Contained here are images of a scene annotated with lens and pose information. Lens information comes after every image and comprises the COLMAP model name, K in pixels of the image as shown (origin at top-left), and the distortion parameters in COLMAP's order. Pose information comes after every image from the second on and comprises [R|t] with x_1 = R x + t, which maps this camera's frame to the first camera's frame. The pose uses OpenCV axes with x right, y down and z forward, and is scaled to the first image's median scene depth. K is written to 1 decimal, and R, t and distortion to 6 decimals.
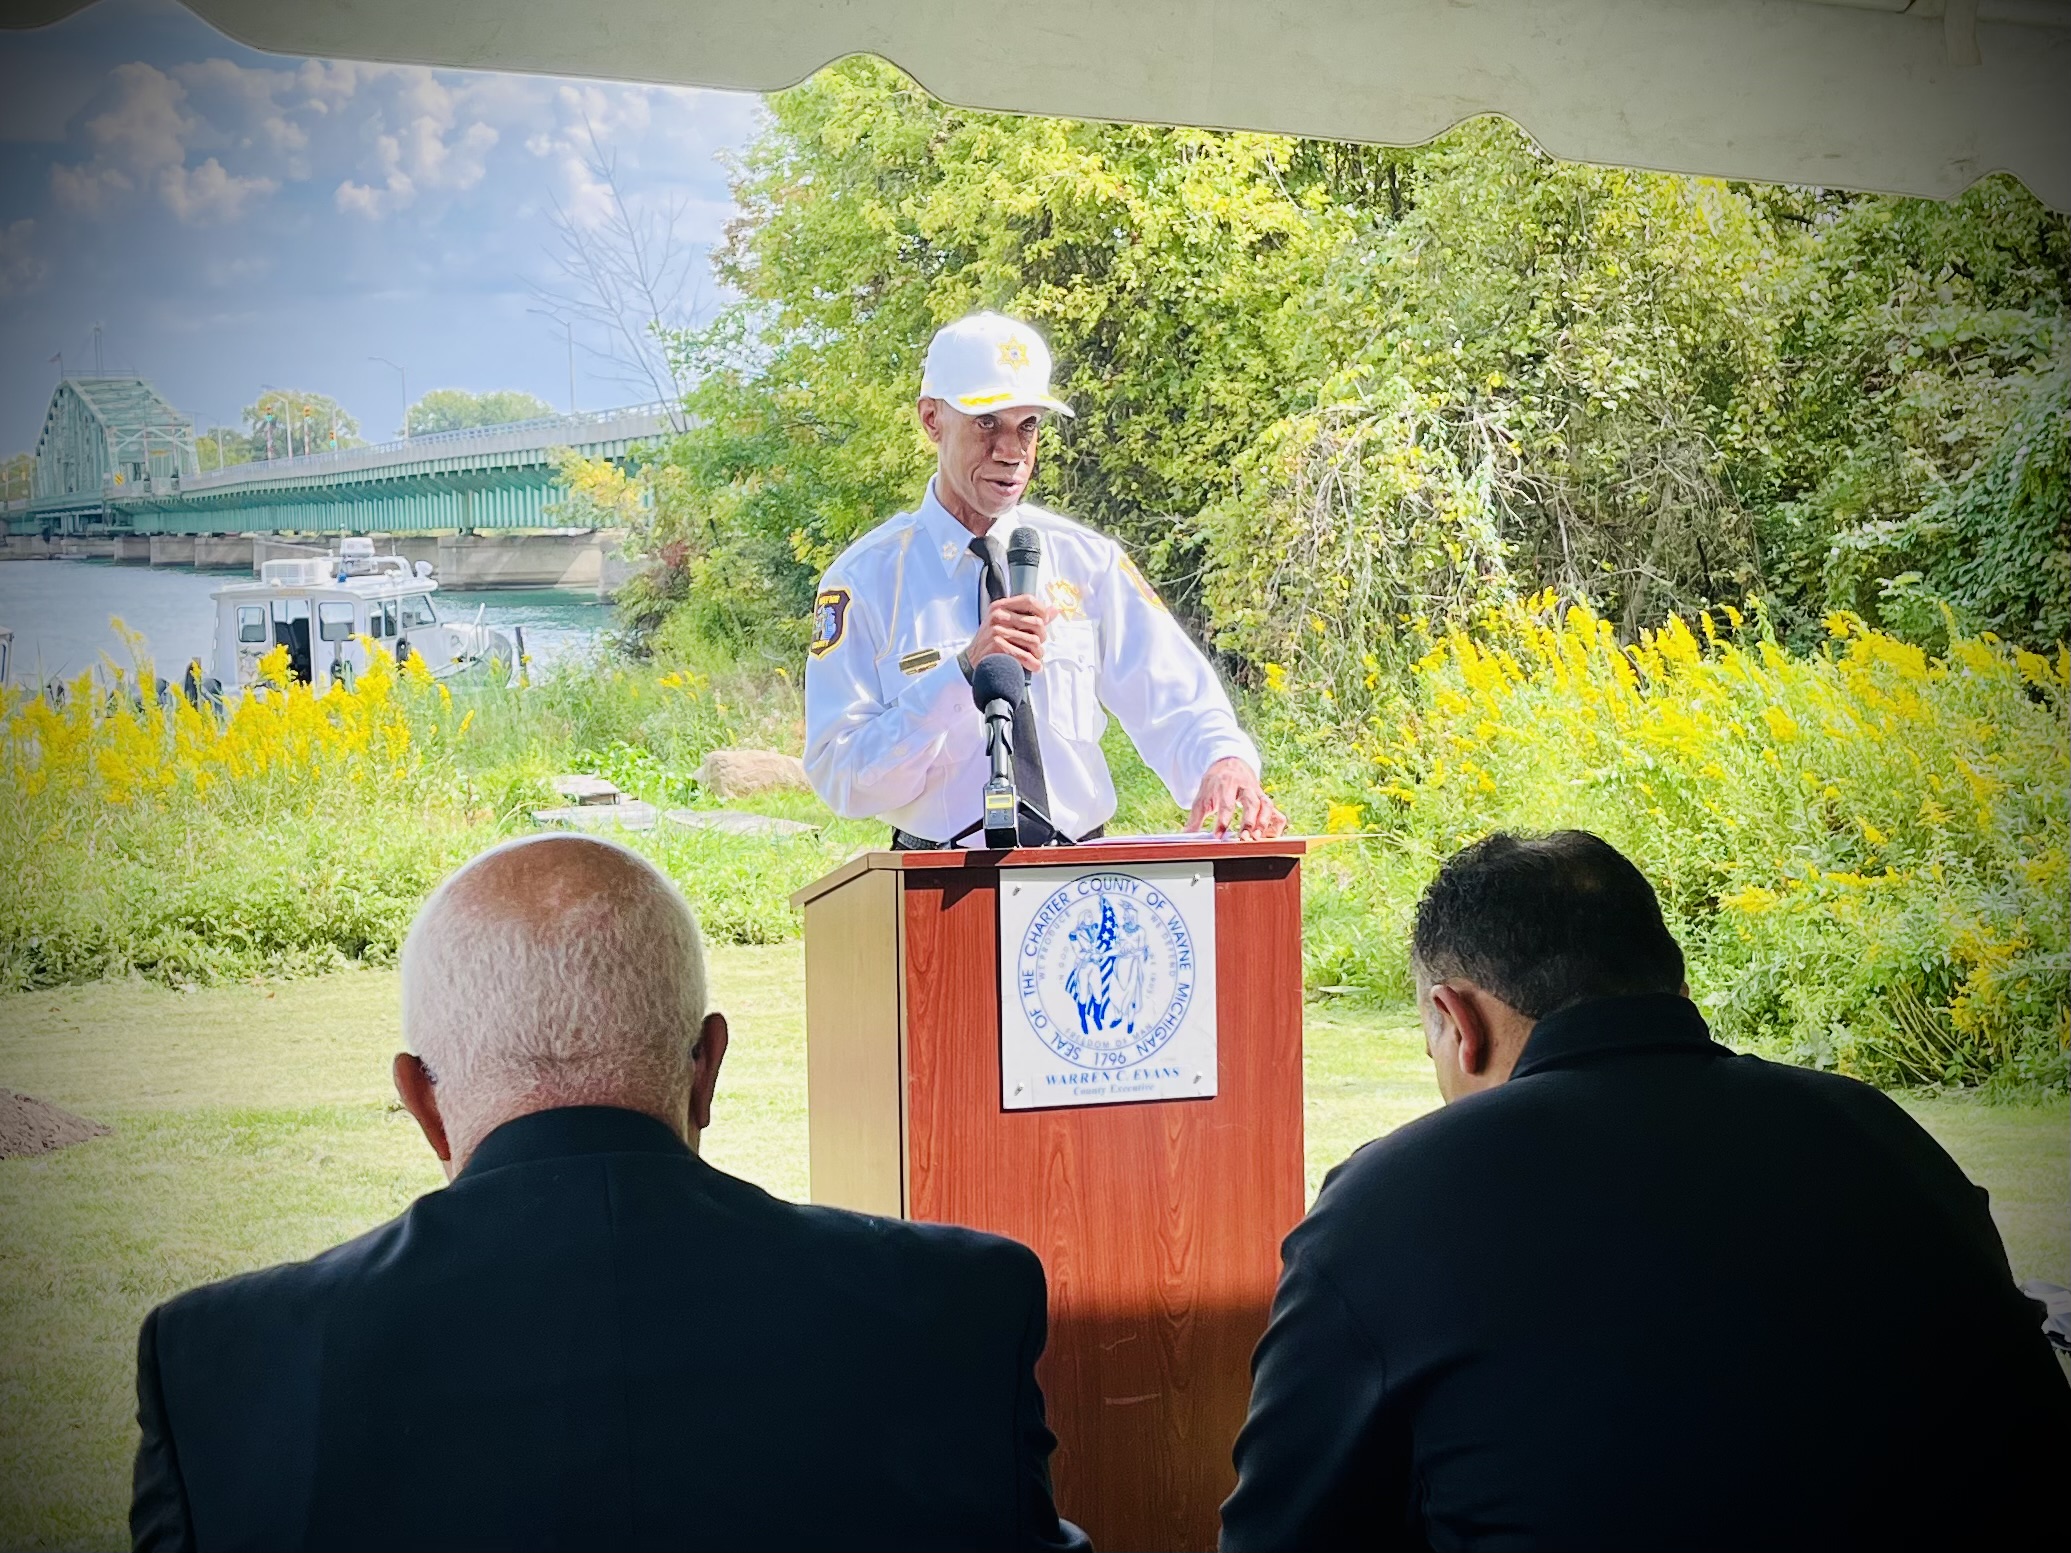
lens RADIAL K [[3047.1, 0, 1035.5], [0, 3047.1, 776.5], [0, 0, 1]] dist [0.349358, -0.008820]
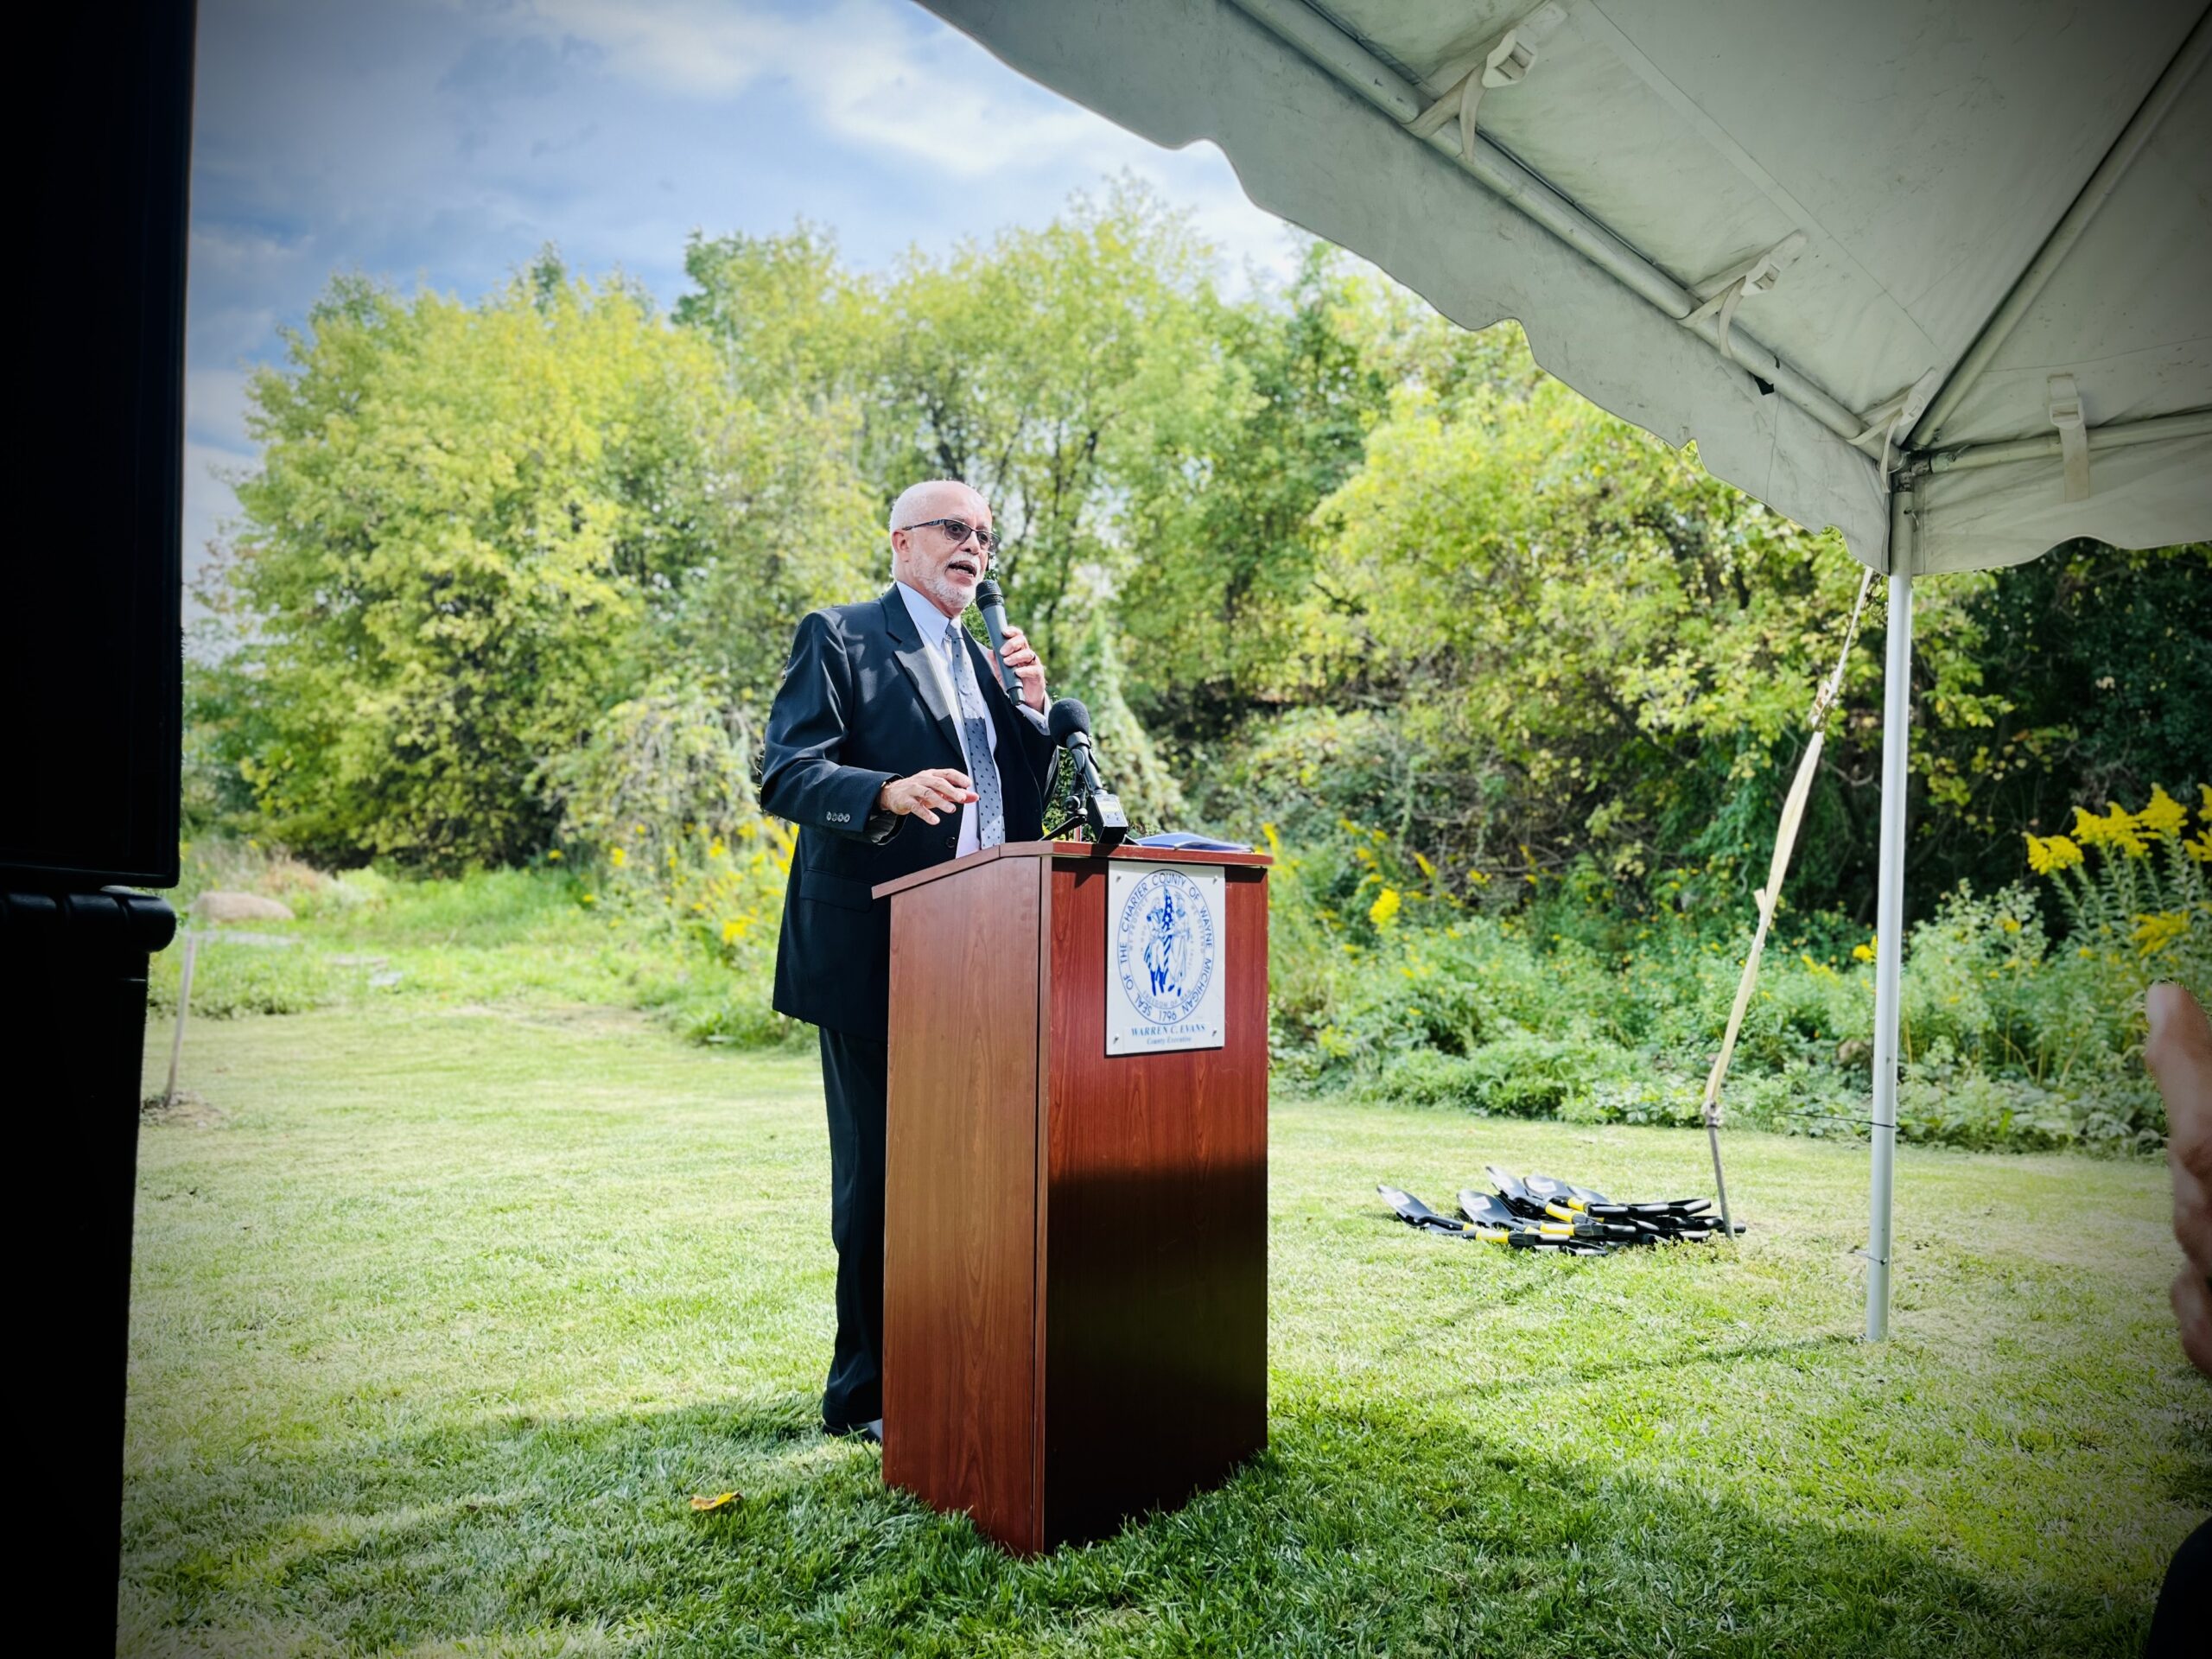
lens RADIAL K [[1659.6, 0, 1106.0], [0, 1659.6, 829.5], [0, 0, 1]] dist [0.007951, 0.000427]
pose [[0.903796, 0.052459, 0.424736, -0.061220], [-0.022030, 0.996846, -0.076241, 0.014226], [-0.427395, 0.059549, 0.902101, 0.080793]]
